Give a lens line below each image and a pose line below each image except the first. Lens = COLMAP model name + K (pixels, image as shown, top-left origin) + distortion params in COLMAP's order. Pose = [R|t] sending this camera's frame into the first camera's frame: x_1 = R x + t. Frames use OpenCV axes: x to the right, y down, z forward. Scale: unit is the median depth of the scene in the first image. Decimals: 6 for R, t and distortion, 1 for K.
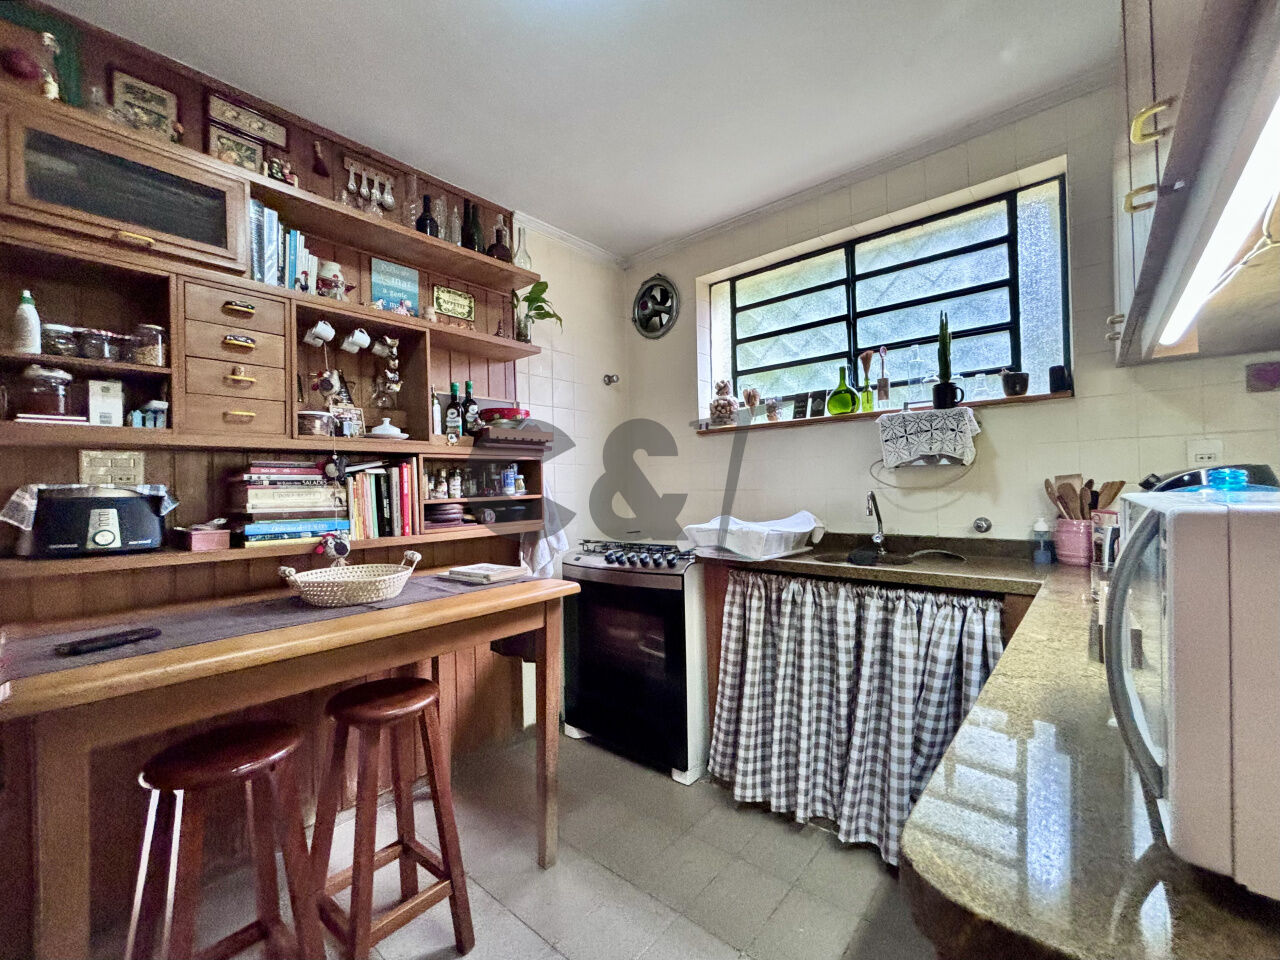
lens RADIAL K [[519.9, 0, 641.5], [0, 519.9, 484.3], [0, 0, 1]] dist [0.000358, 0.001623]
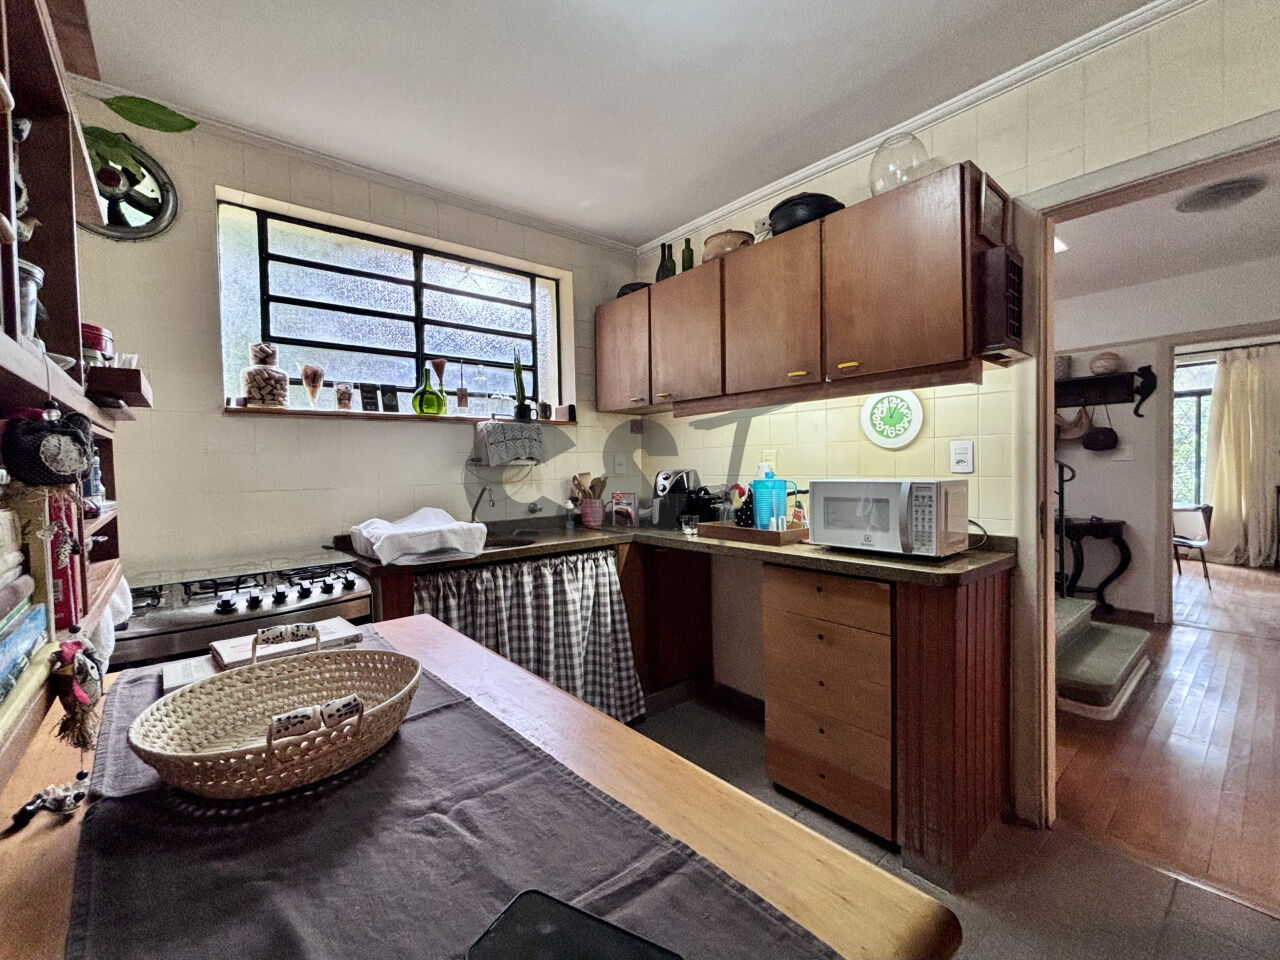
lens RADIAL K [[545.3, 0, 644.4], [0, 545.3, 478.5], [0, 0, 1]] dist [-0.005257, -0.000346]
pose [[0.163405, -0.012249, 0.986483, -0.640644], [0.012704, 0.999866, 0.010311, -0.010778], [-0.986477, 0.010848, 0.163539, 0.402833]]
